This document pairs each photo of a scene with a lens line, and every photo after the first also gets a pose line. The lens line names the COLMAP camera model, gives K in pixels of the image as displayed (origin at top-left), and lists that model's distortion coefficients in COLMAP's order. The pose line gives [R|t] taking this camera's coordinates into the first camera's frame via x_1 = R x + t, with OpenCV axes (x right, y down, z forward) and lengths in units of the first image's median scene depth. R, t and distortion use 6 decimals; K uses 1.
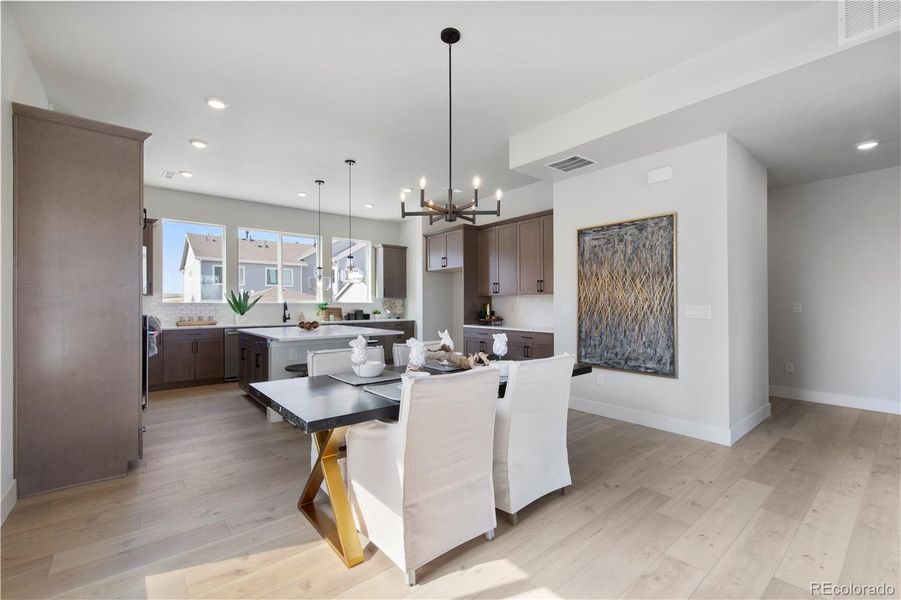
lens RADIAL K [[386.2, 0, 450.5], [0, 386.2, 300.0], [0, 0, 1]] dist [0.000746, 0.000058]
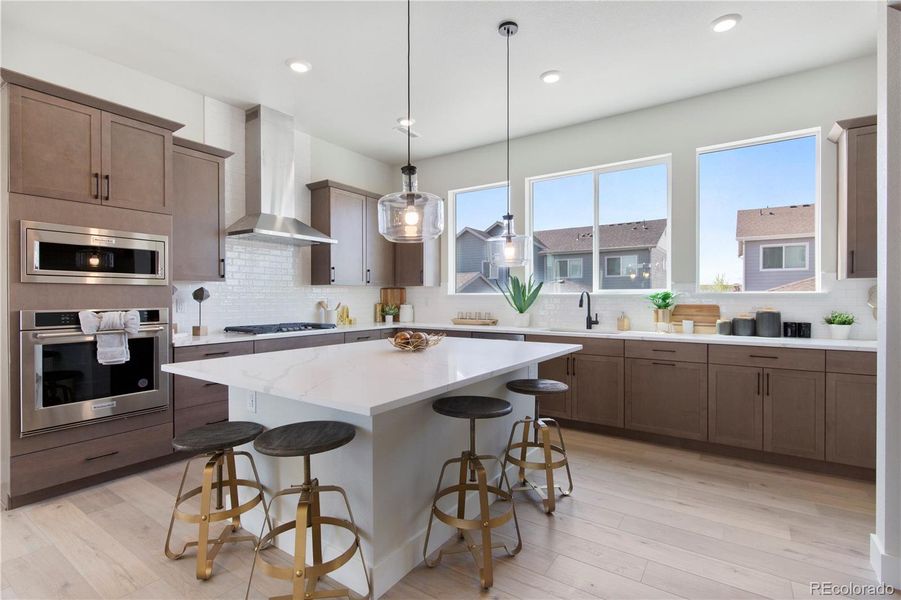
lens RADIAL K [[426.7, 0, 451.0], [0, 426.7, 296.3], [0, 0, 1]] dist [0.002013, 0.000401]
pose [[0.277741, 0.001265, -0.960655, 0.117273], [0.008595, 0.999956, 0.003802, 0.007696], [0.960617, -0.009313, 0.277718, 0.732798]]
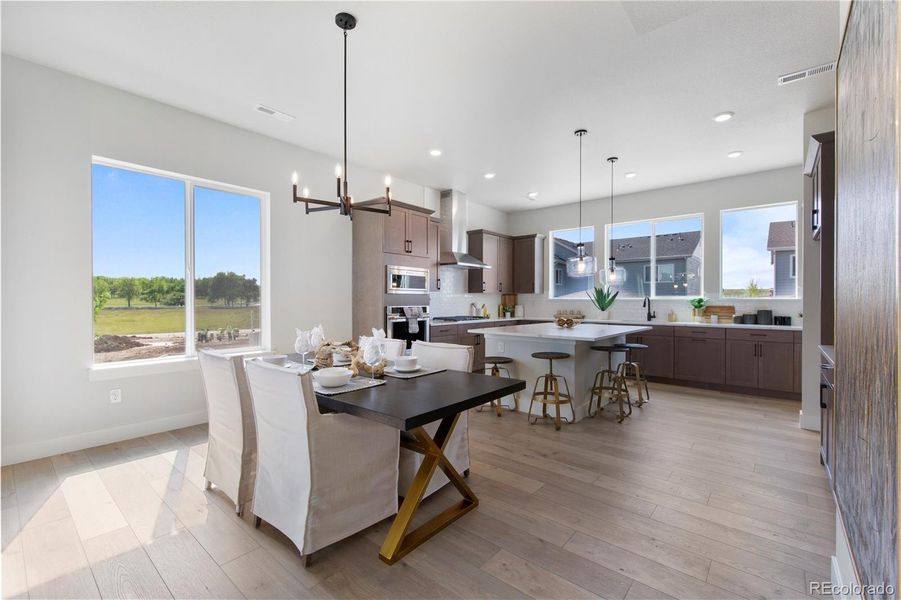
lens RADIAL K [[386.2, 0, 450.5], [0, 386.2, 300.0], [0, 0, 1]] dist [0.000746, 0.000058]
pose [[0.173059, 0.002901, -0.984907, 0.416451], [0.005732, 0.999976, 0.003952, 0.004096], [0.984895, -0.006329, 0.173038, 0.455328]]
